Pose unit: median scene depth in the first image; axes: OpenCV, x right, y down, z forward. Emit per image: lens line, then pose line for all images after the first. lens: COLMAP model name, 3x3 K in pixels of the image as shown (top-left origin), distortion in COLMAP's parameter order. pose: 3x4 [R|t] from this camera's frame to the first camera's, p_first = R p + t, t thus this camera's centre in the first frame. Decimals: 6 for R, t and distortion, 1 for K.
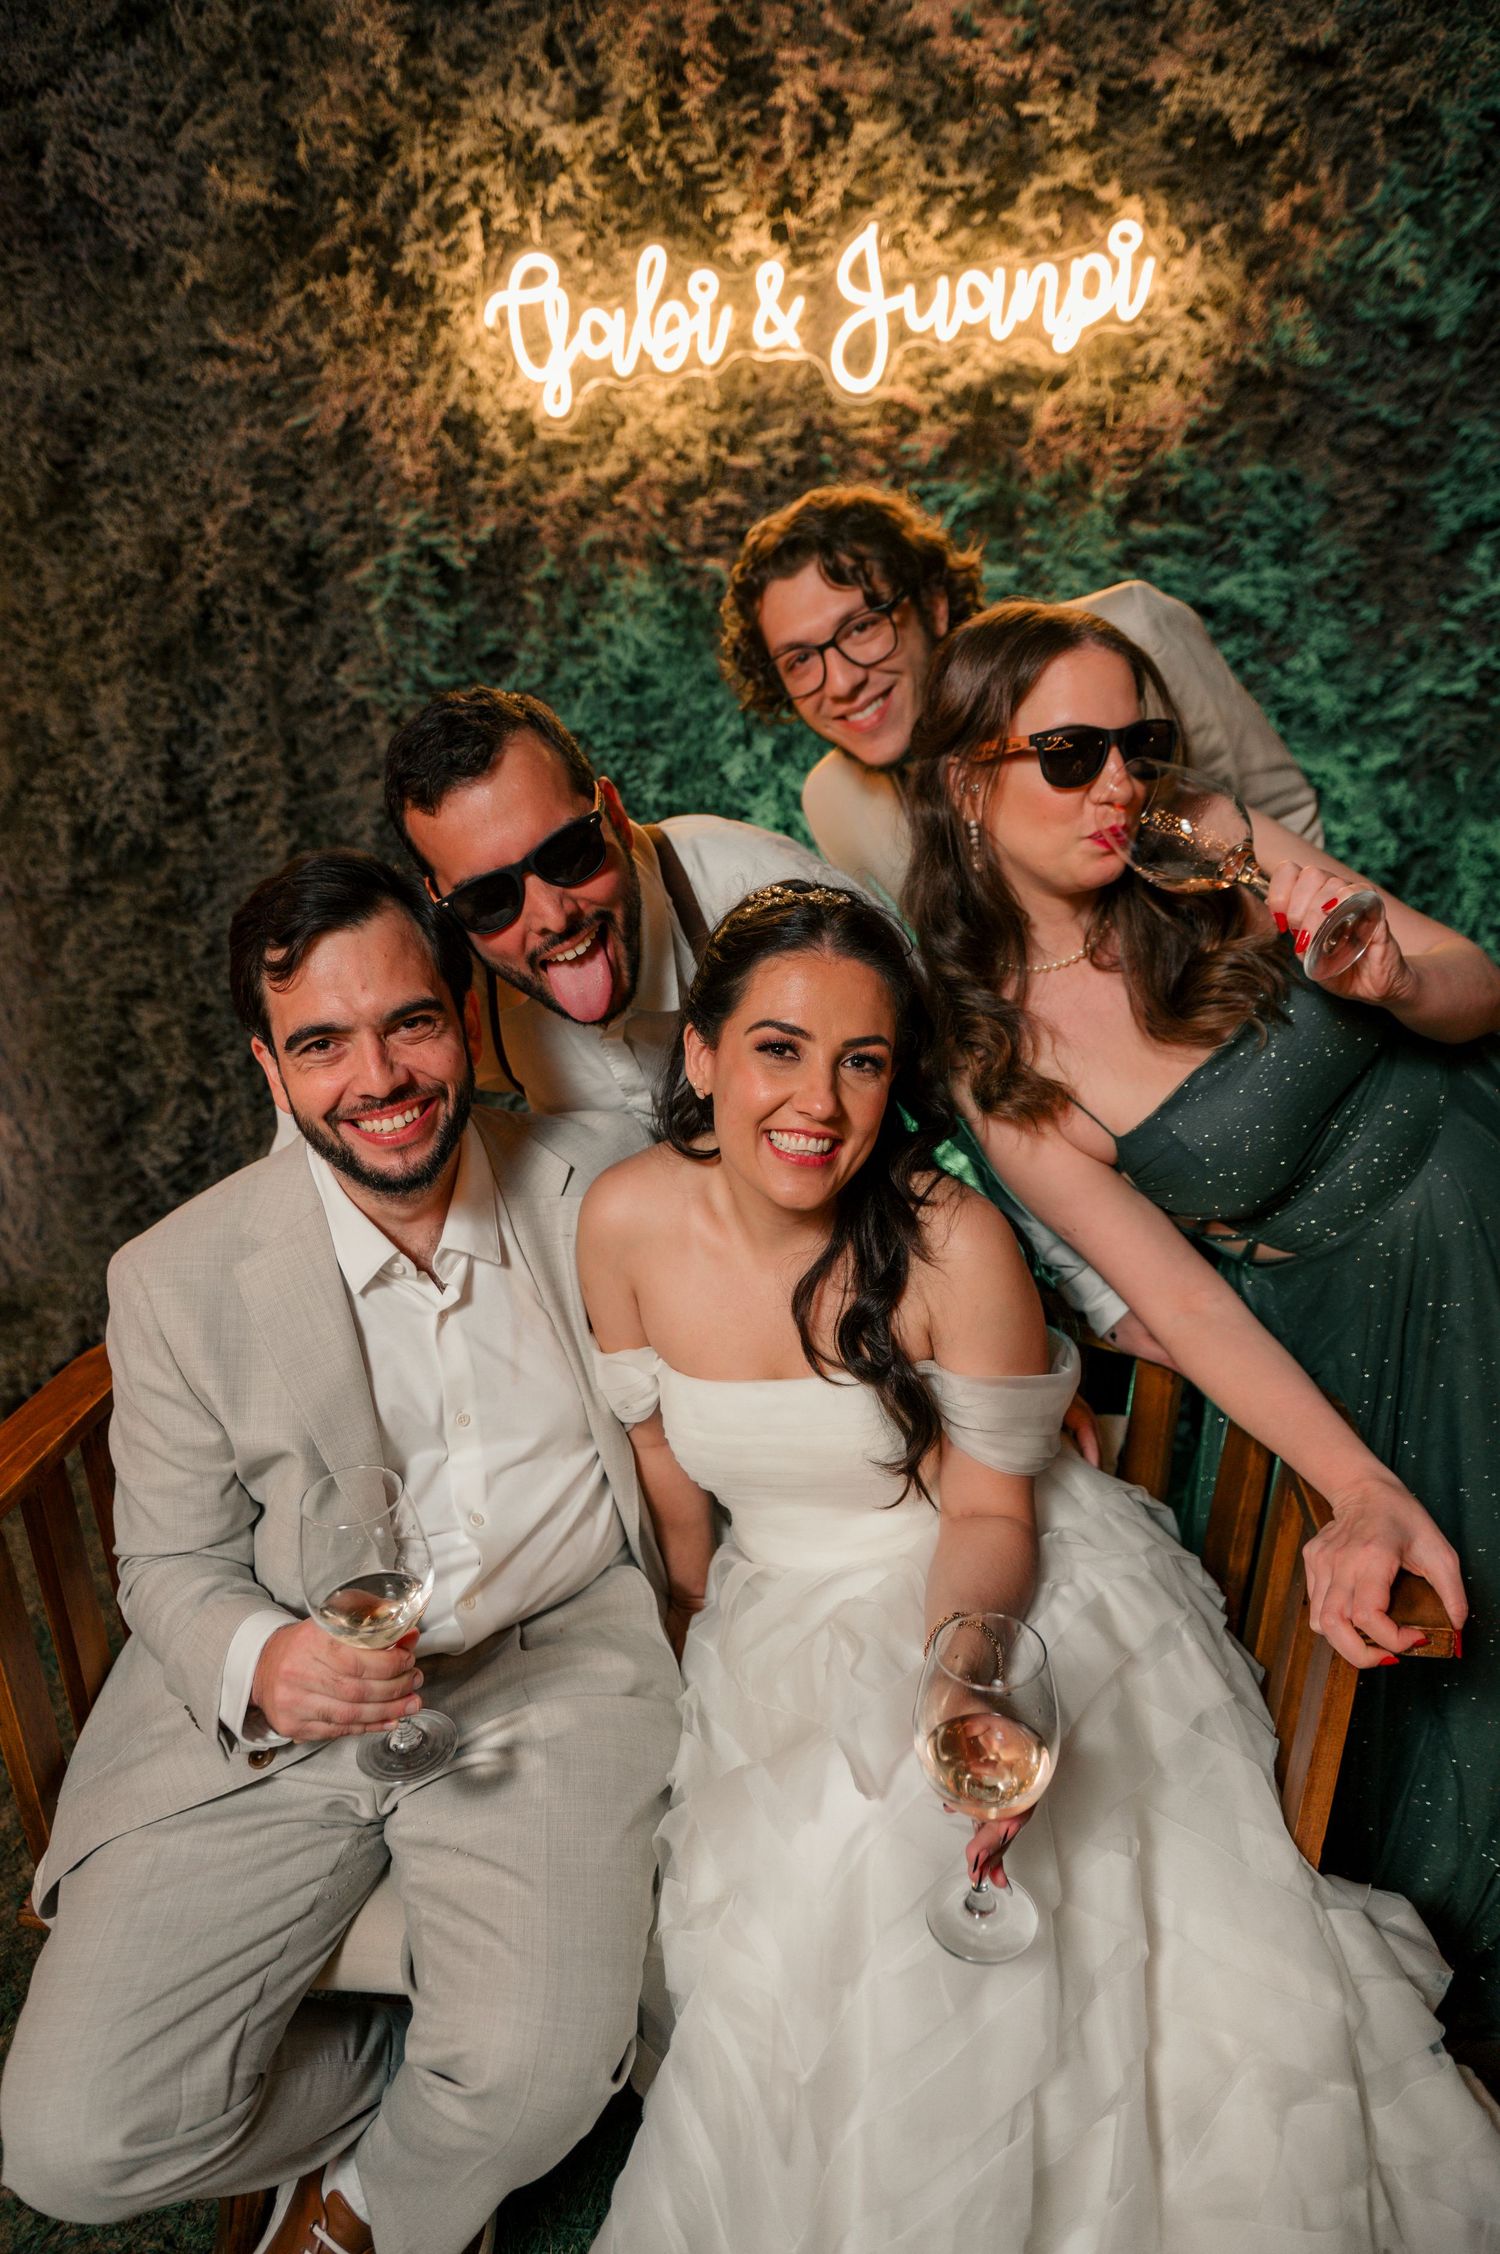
lens RADIAL K [[1534.1, 0, 732.5], [0, 1534.1, 1138.4], [0, 0, 1]] dist [-0.009309, -0.000033]
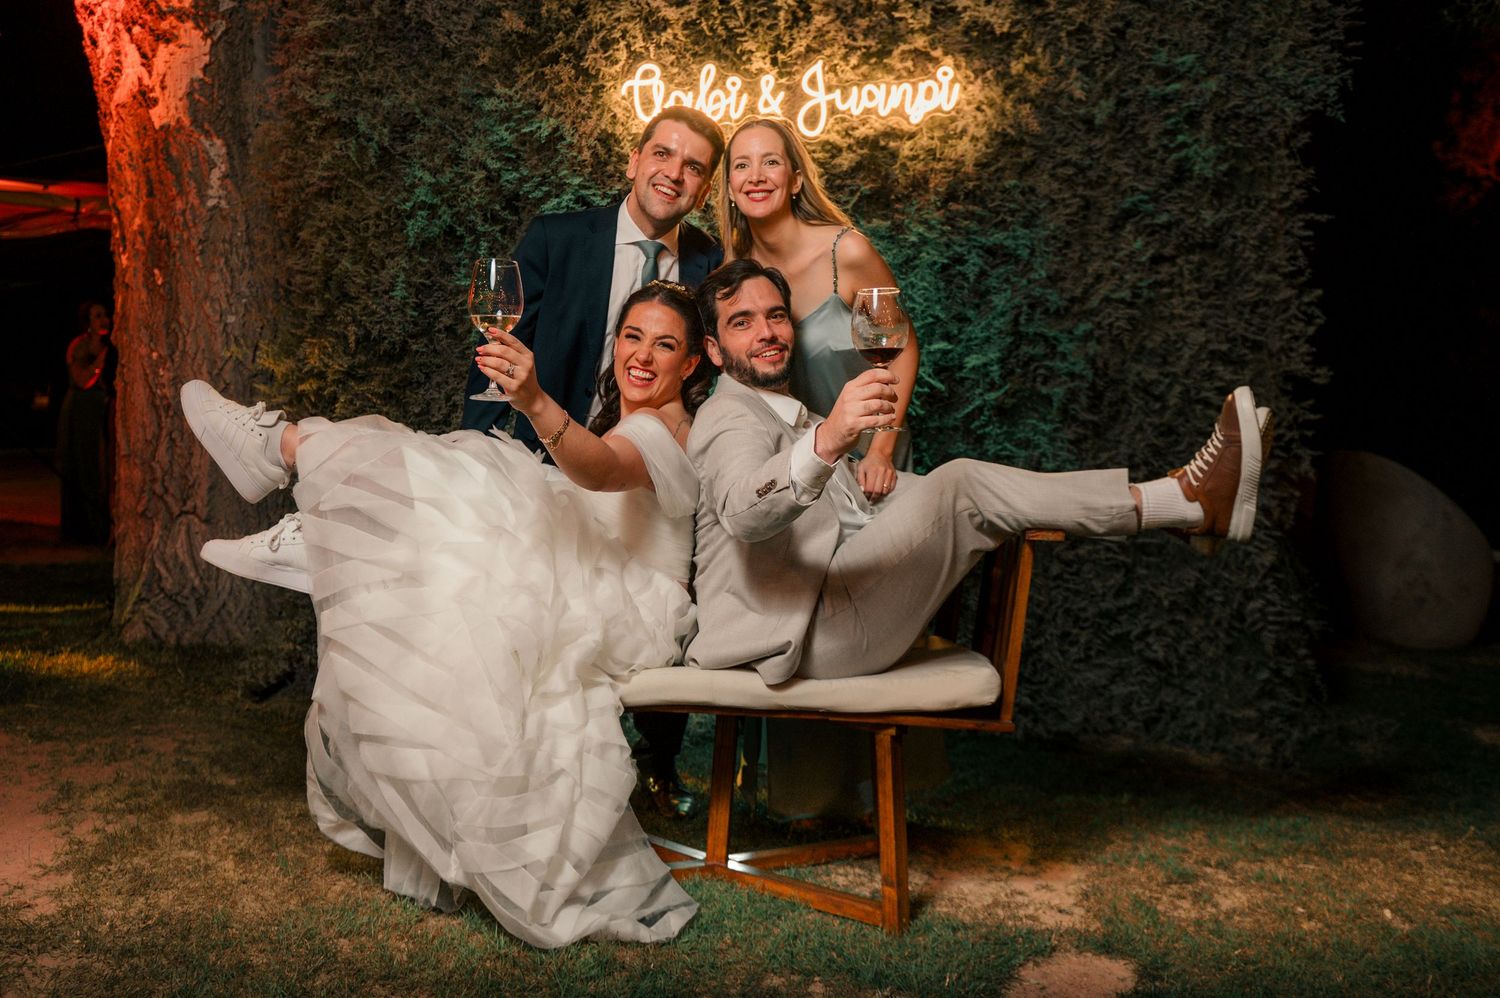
lens RADIAL K [[1377.1, 0, 666.3], [0, 1377.1, 447.5], [0, 0, 1]] dist [-0.001407, -0.015734]
pose [[0.998082, 0.056991, 0.024174, -0.125304], [-0.047976, 0.958873, -0.279752, 0.406189], [-0.039123, 0.278055, 0.959768, -0.587780]]
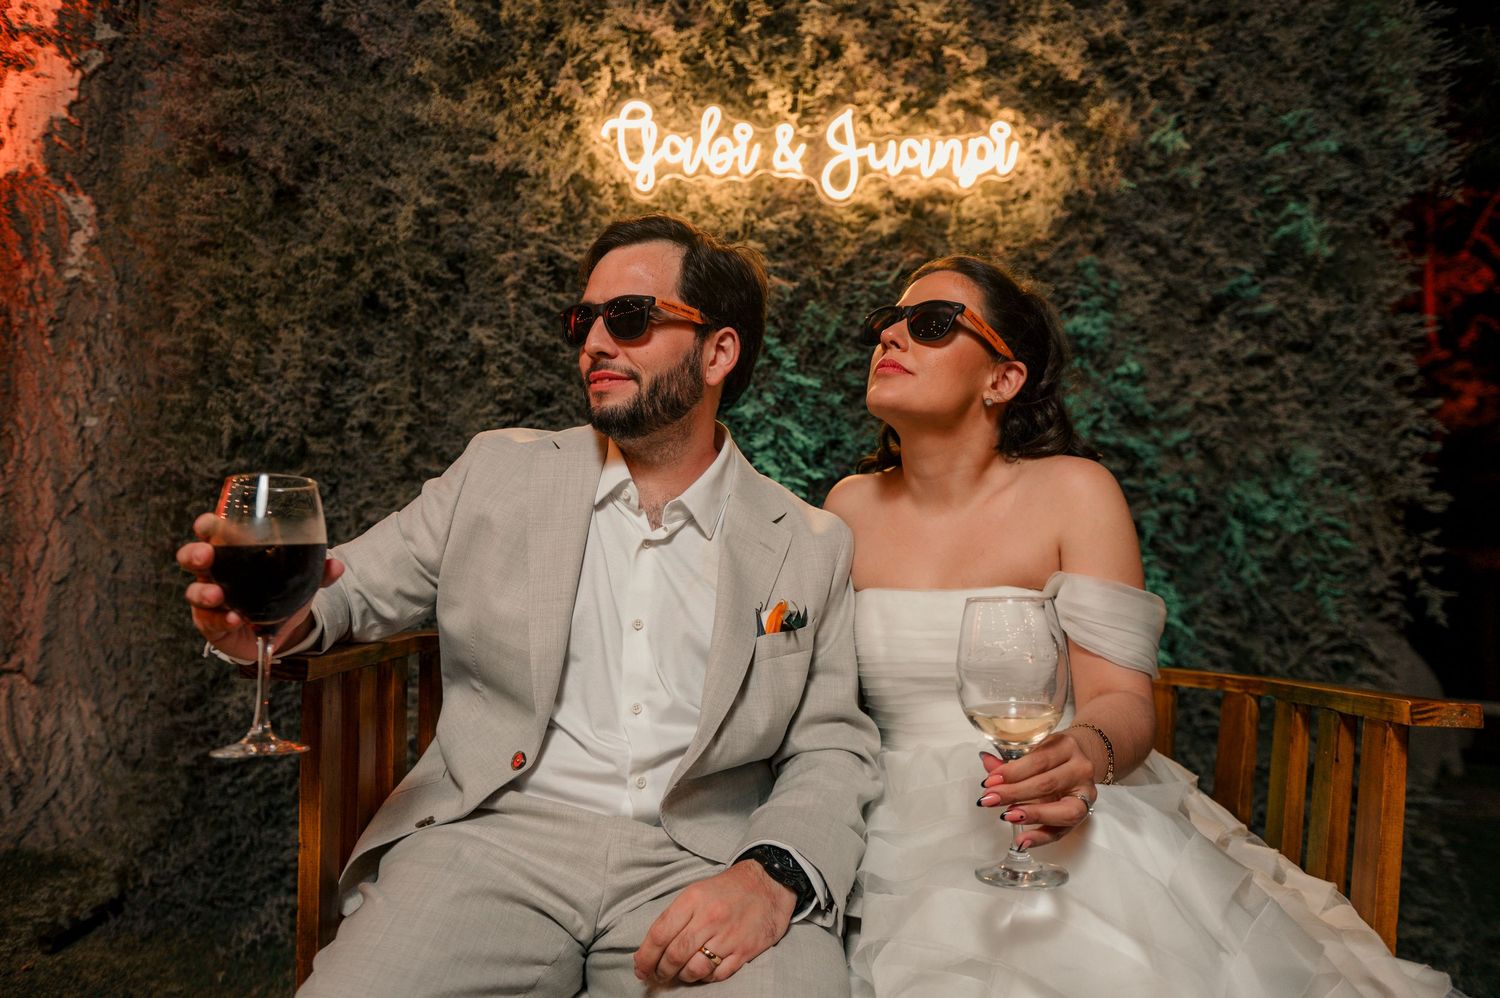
lens RADIAL K [[1020.9, 0, 755.8], [0, 1020.9, 499.3], [0, 0, 1]] dist [-0.009309, -0.000033]
pose [[0.984940, 0.076188, 0.155202, -0.145441], [-0.011134, 0.923758, -0.382815, 0.207845], [-0.172535, 0.375322, 0.910695, 0.179988]]
